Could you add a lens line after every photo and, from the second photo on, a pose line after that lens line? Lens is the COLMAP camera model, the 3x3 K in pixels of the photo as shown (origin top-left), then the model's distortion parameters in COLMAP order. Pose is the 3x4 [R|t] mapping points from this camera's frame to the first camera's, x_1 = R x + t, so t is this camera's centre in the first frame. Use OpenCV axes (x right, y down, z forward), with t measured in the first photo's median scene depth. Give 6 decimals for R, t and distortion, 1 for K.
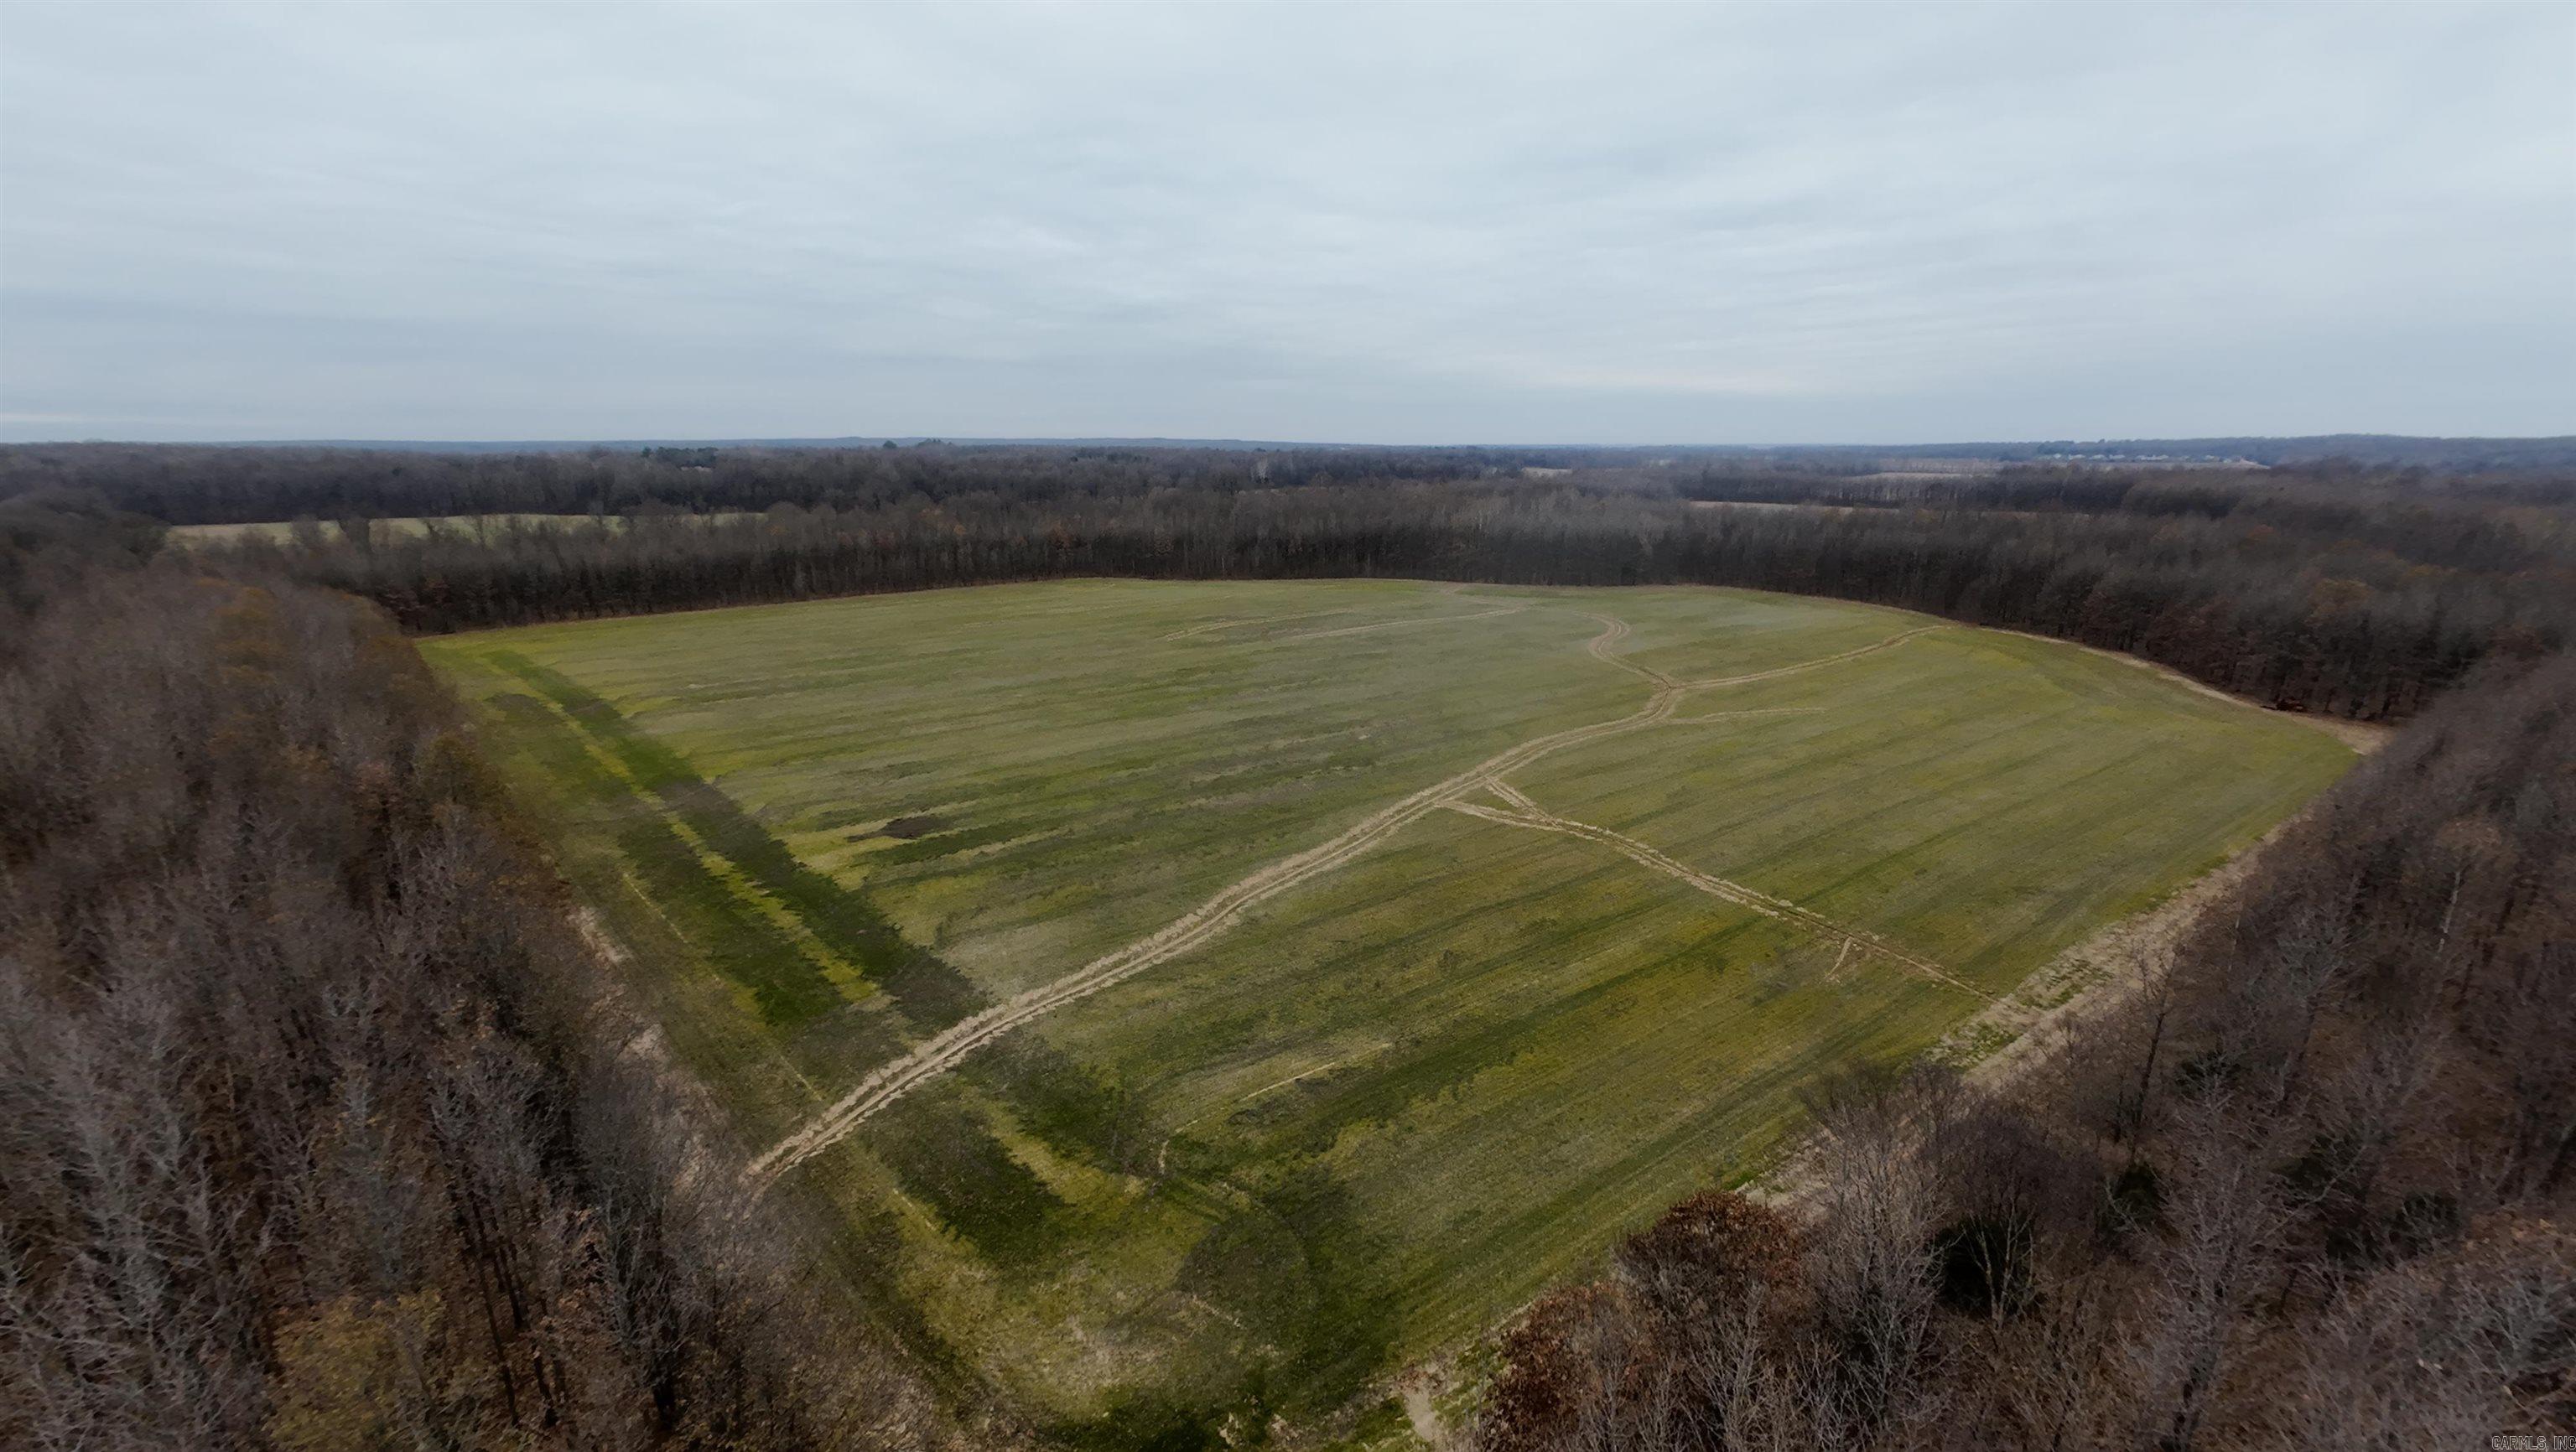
lens RADIAL K [[1006.1, 0, 1289.1], [0, 1006.1, 730.8], [0, 0, 1]] dist [-0.001406, 0.001935]
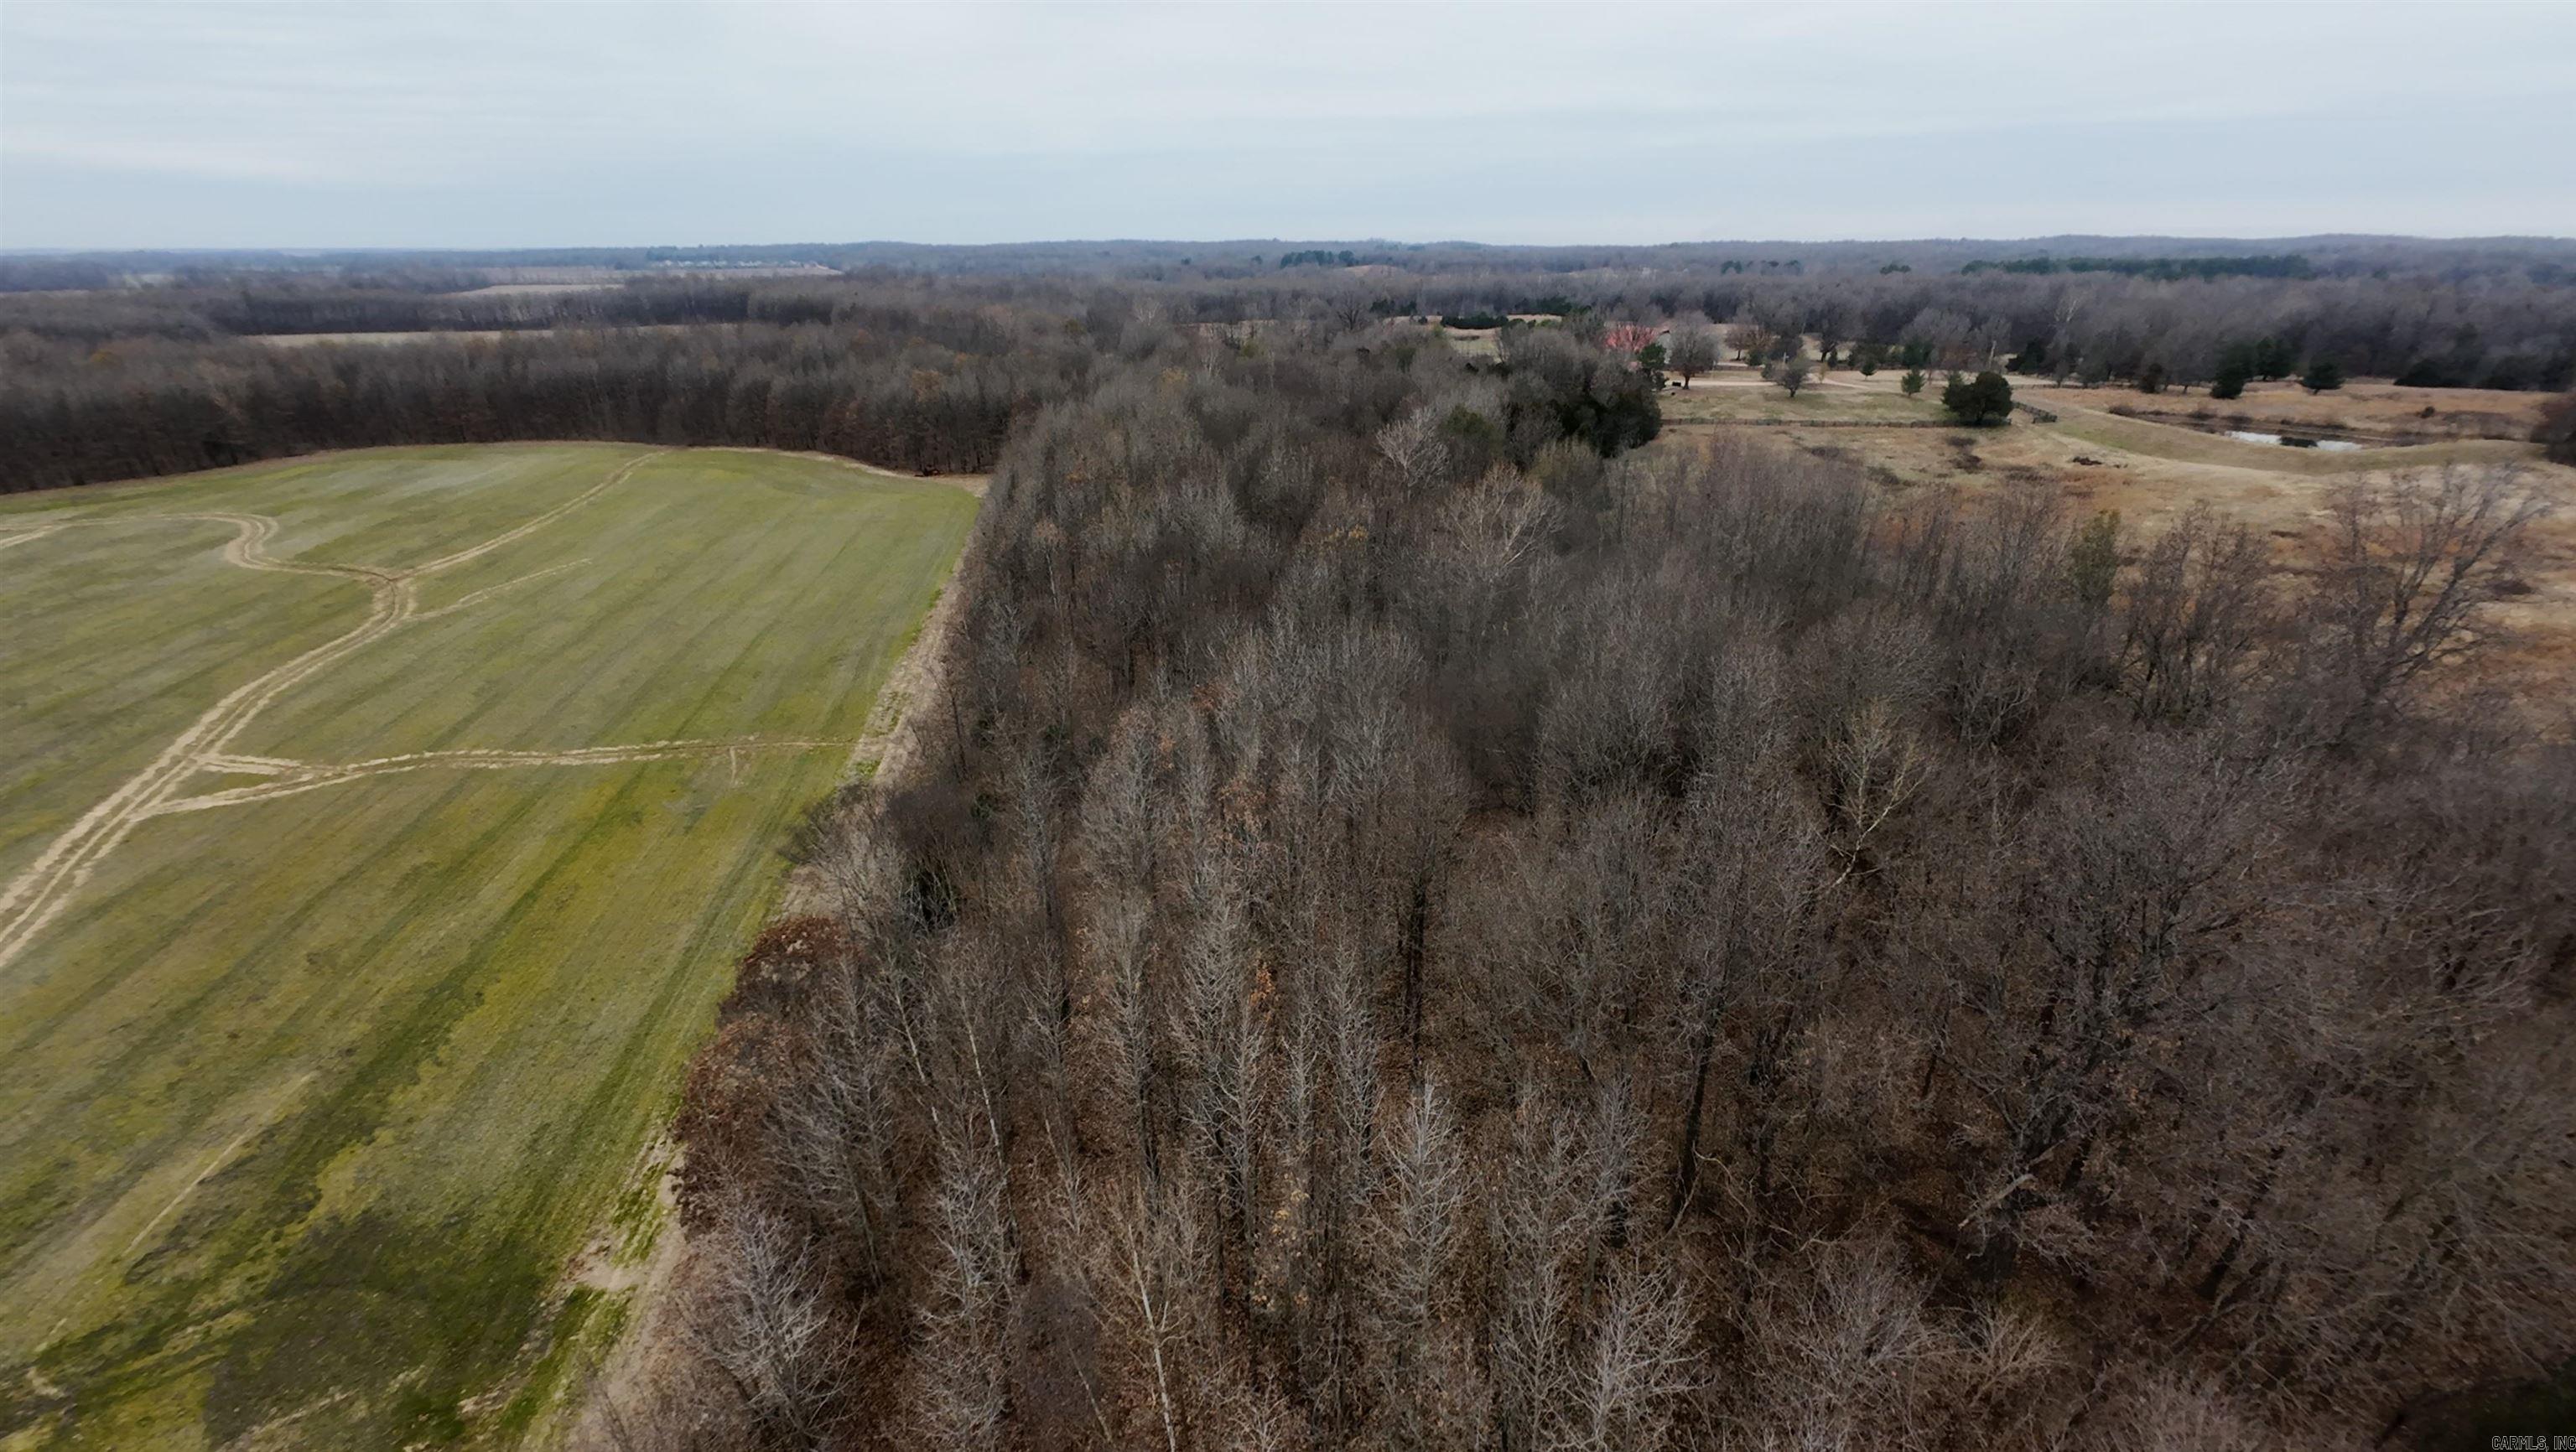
lens RADIAL K [[1006.1, 0, 1289.1], [0, 1006.1, 730.8], [0, 0, 1]] dist [-0.001406, 0.001935]
pose [[0.418789, -0.386548, 0.821704, -0.083619], [0.247941, 0.919168, 0.306032, 0.001139], [-0.873580, 0.075571, 0.480778, -0.069605]]
